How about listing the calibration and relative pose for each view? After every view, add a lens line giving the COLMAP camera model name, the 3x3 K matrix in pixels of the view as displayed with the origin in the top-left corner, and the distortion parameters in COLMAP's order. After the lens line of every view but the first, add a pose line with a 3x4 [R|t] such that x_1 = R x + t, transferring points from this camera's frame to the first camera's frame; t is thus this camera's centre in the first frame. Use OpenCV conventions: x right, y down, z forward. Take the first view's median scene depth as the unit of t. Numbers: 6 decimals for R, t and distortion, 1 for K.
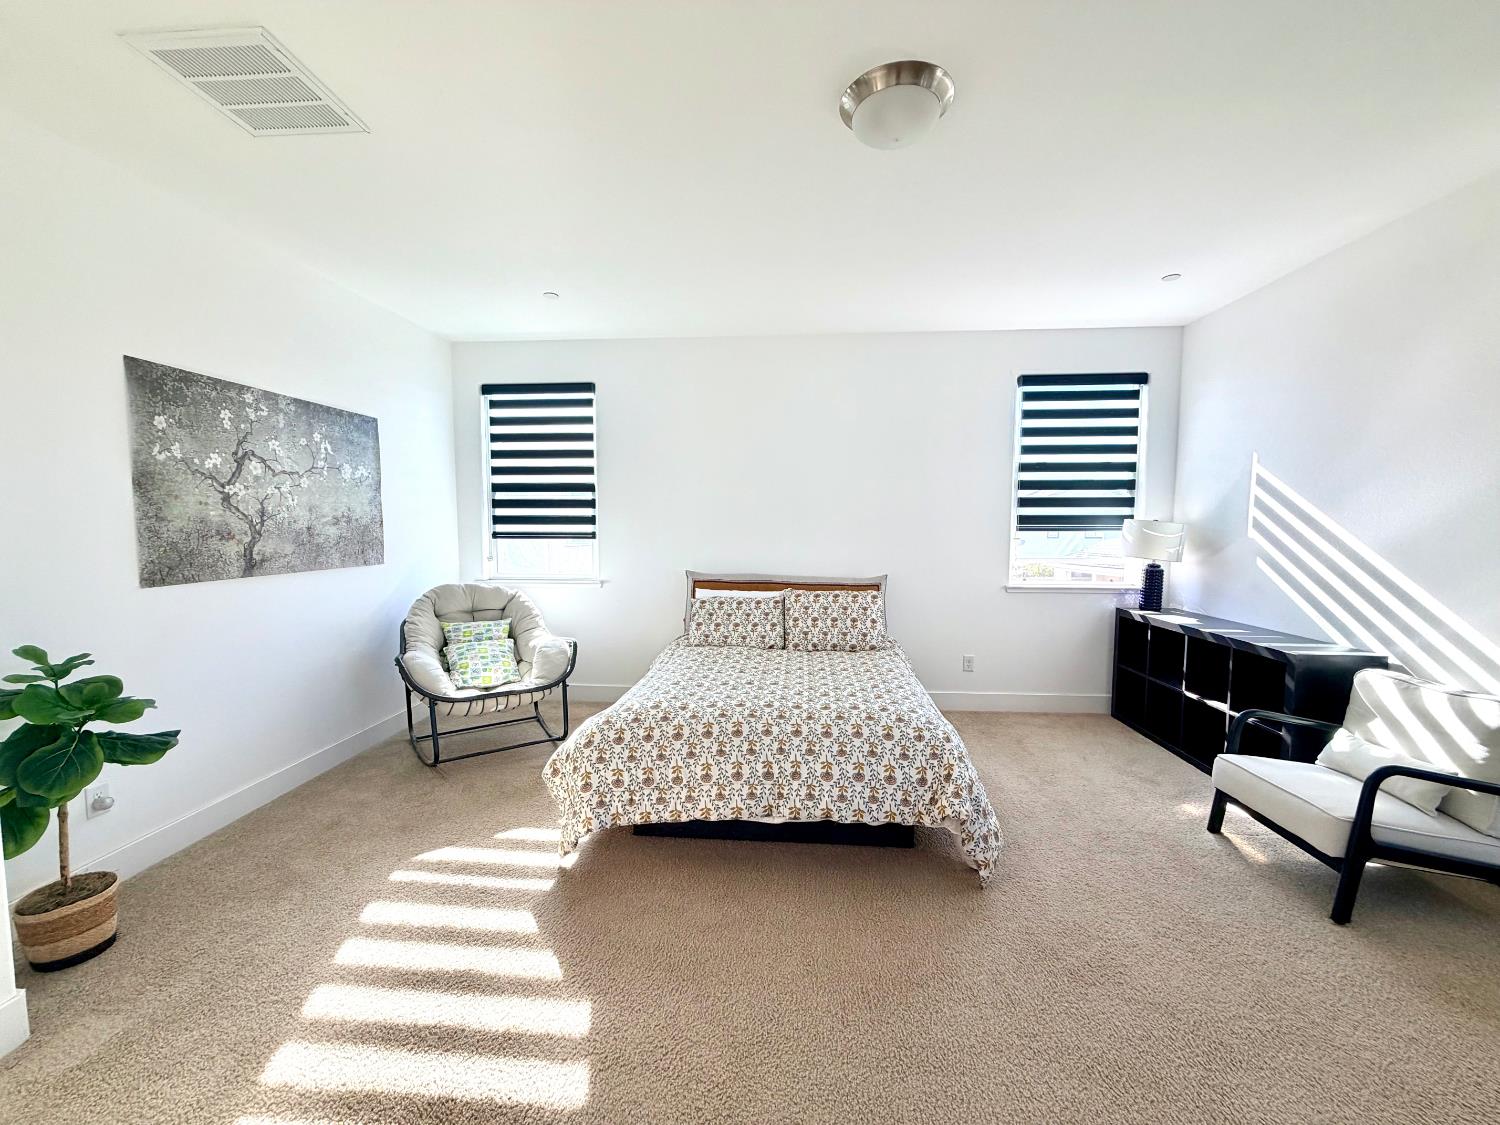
lens RADIAL K [[596.2, 0, 740.8], [0, 596.2, 557.1], [0, 0, 1]] dist [-0.000094, 0.000728]
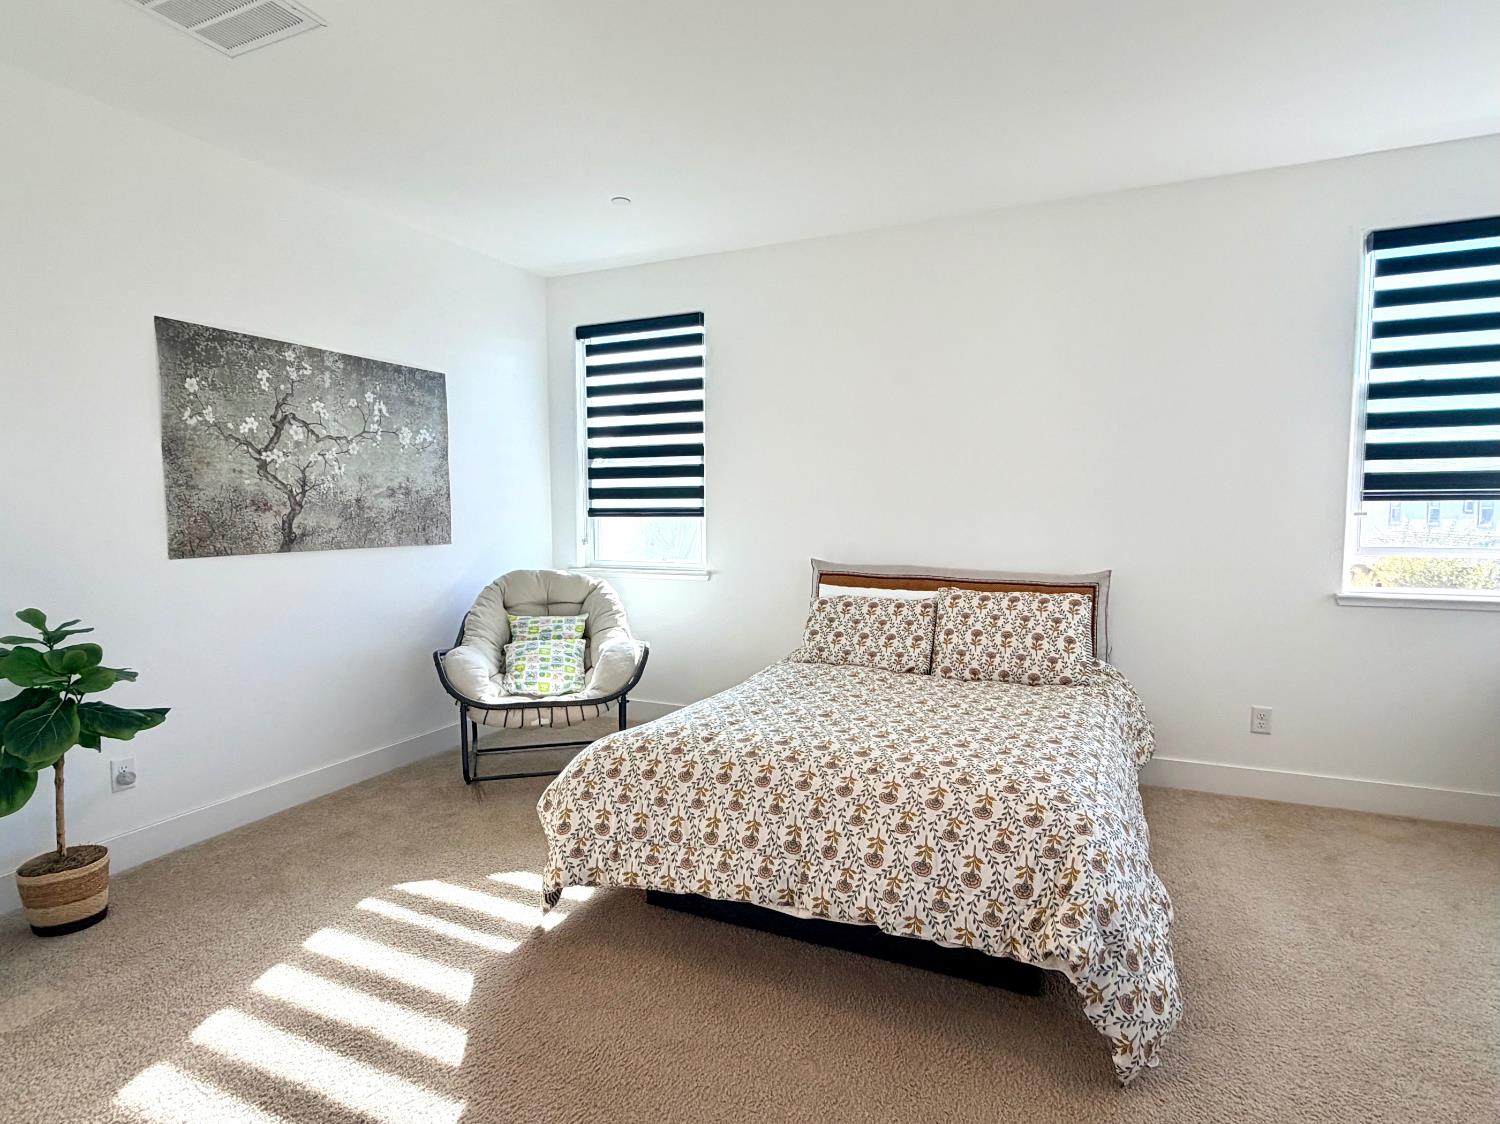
lens RADIAL K [[789.8, 0, 752.7], [0, 789.8, 557.8], [0, 0, 1]] dist [0.001093, -0.000865]
pose [[0.939939, 0.015548, -0.340987, 0.265097], [-0.014369, 0.999879, 0.005983, 0.025220], [0.341039, -0.000724, 0.940049, 0.111804]]
